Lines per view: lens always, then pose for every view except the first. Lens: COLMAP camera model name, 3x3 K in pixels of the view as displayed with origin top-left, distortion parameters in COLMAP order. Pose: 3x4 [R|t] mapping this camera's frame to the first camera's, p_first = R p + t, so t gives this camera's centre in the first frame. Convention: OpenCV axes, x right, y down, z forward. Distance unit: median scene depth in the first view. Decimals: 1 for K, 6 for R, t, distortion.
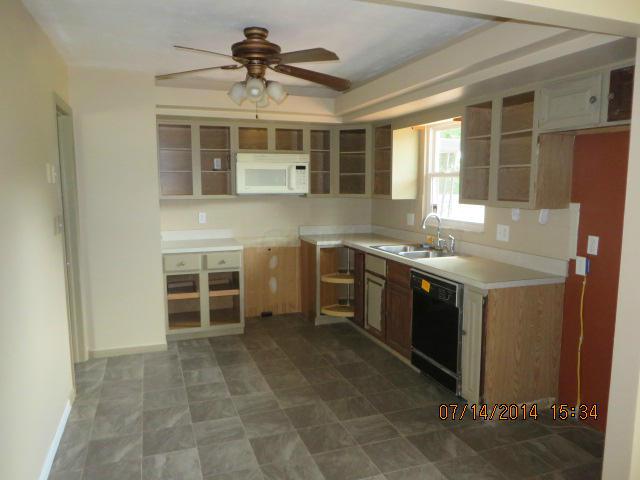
lens RADIAL K [[480.4, 0, 319.3], [0, 480.4, 240.1], [0, 0, 1]] dist [-0.033772, -0.011893]
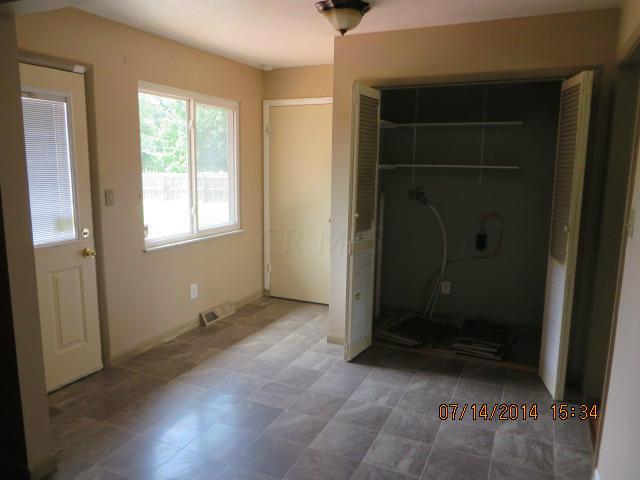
lens RADIAL K [[480.4, 0, 319.8], [0, 480.4, 240.8], [0, 0, 1]] dist [-0.033772, -0.011893]
pose [[-0.715245, -0.120670, 0.688378, -0.808812], [0.072065, 0.966996, 0.244388, -0.202855], [-0.695149, 0.224405, -0.682943, 1.659283]]
